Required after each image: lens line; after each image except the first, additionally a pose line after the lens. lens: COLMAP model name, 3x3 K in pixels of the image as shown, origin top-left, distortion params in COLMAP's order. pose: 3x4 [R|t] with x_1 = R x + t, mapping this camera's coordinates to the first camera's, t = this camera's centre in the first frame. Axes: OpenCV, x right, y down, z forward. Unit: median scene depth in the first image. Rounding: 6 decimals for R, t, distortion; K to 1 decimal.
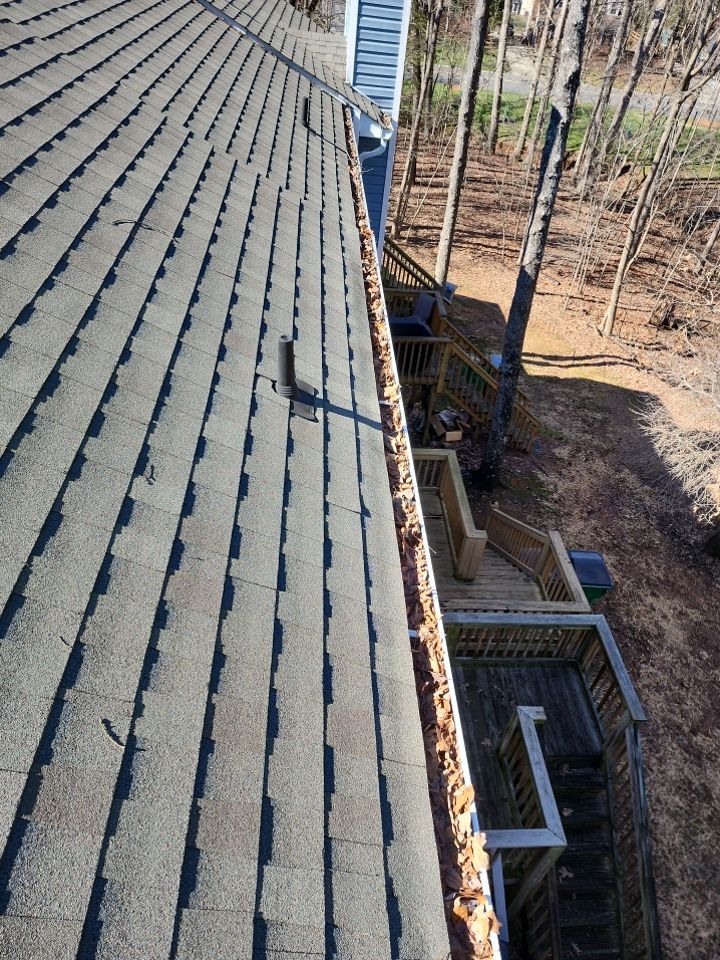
lens RADIAL K [[630.0, 0, 360.0], [0, 630.0, 480.0], [0, 0, 1]] dist [0.062463, -0.128087]
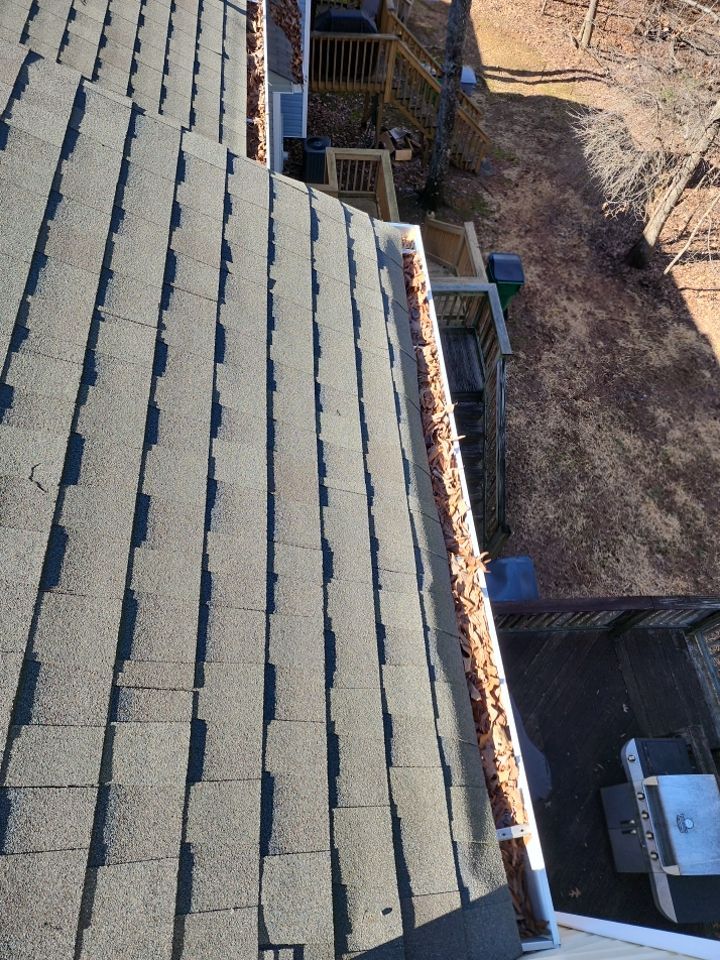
lens RADIAL K [[645.0, 0, 362.2], [0, 645.0, 515.1], [0, 0, 1]] dist [0.064718, -0.054608]
pose [[0.999671, -0.024110, 0.008739, 0.065498], [0.019631, 0.938696, 0.344188, 0.121144], [-0.016502, -0.343903, 0.938860, -0.202688]]
